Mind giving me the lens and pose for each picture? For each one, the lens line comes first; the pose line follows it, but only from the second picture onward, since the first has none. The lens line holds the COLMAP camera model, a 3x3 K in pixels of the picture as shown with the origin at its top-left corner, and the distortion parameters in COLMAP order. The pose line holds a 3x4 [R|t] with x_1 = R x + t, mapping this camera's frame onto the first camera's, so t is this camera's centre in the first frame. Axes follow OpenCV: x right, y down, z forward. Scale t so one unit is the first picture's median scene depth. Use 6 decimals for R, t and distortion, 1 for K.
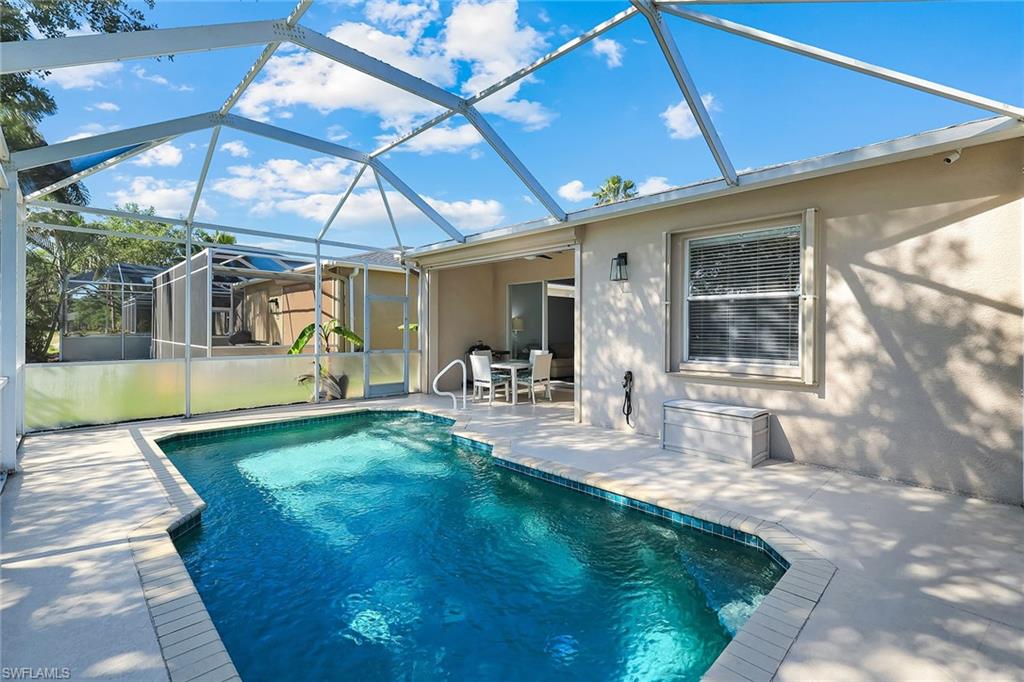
lens RADIAL K [[458.4, 0, 509.8], [0, 458.4, 336.5], [0, 0, 1]] dist [0.002976, -0.000037]
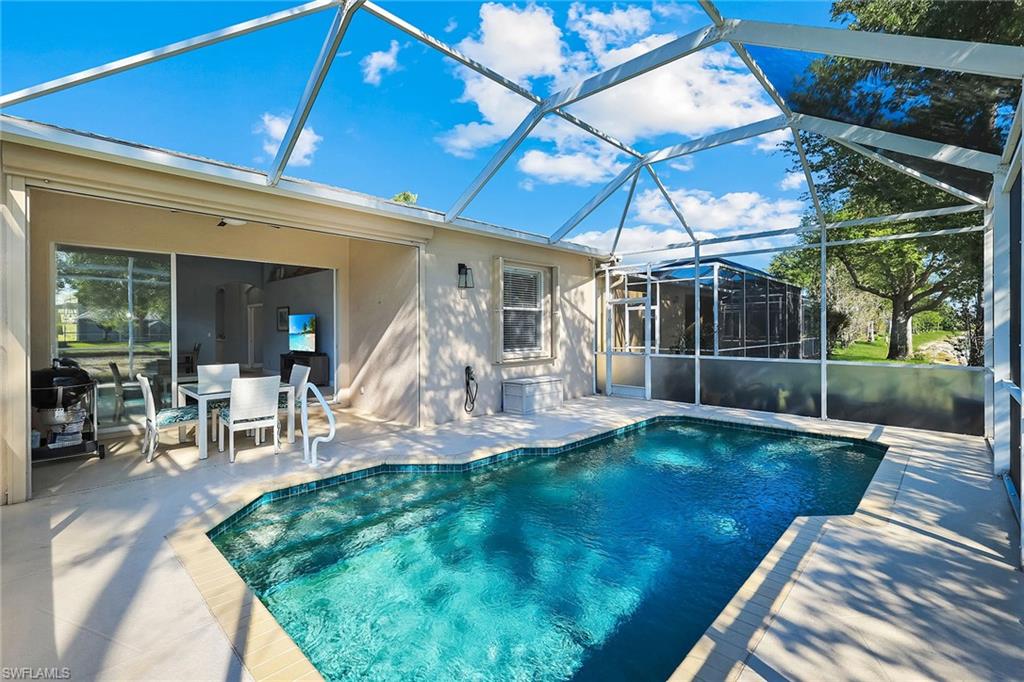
lens RADIAL K [[458.4, 0, 512.4], [0, 458.4, 334.9], [0, 0, 1]] dist [0.002976, -0.000037]
pose [[-0.036196, -0.019990, 0.999145, -0.945858], [0.016177, 0.999657, 0.020586, -0.025966], [-0.999214, 0.016908, -0.035860, 0.964258]]
